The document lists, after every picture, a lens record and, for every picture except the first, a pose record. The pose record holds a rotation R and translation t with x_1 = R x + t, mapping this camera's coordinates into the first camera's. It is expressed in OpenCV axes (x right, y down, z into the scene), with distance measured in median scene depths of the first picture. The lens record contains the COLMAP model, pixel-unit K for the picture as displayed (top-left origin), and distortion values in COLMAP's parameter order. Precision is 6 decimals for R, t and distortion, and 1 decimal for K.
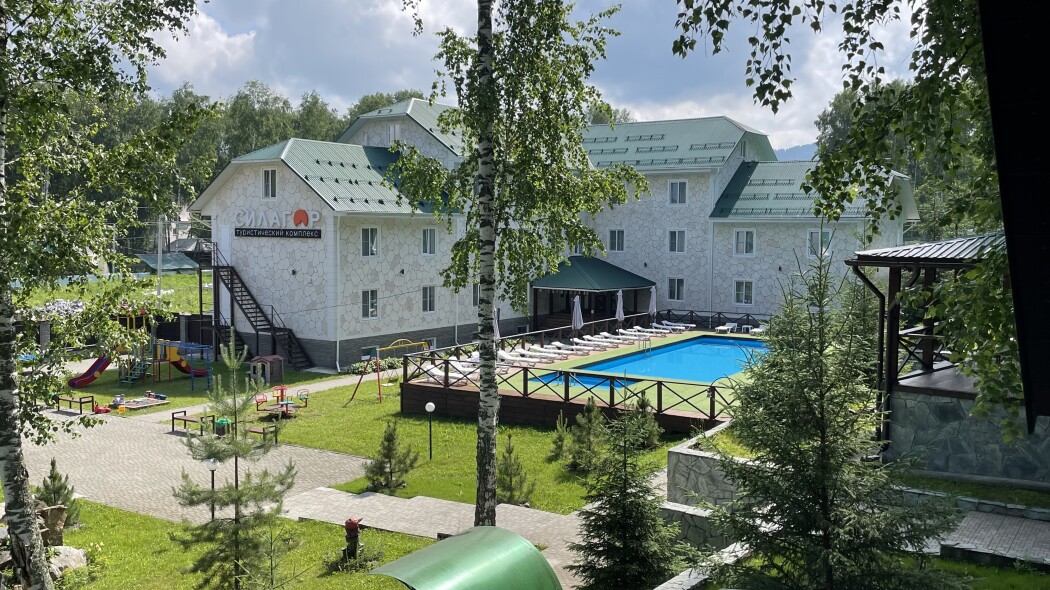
lens RADIAL K [[955.8, 0, 522.0], [0, 955.8, 291.9], [0, 0, 1]] dist [0.092565, 0.000000]
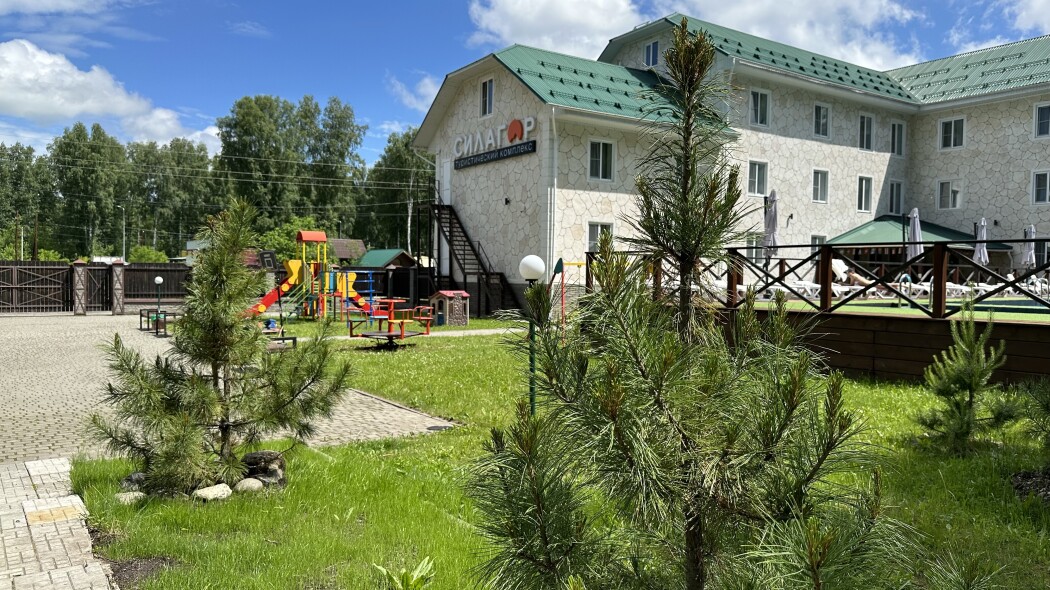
lens RADIAL K [[740.8, 0, 516.1], [0, 740.8, 301.3], [0, 0, 1]] dist [0.008186, -0.008071]
pose [[0.927121, 0.016072, -0.374418, 0.000193], [-0.027830, 0.999274, -0.026018, 0.075947], [0.373728, 0.034542, 0.926895, 0.425637]]
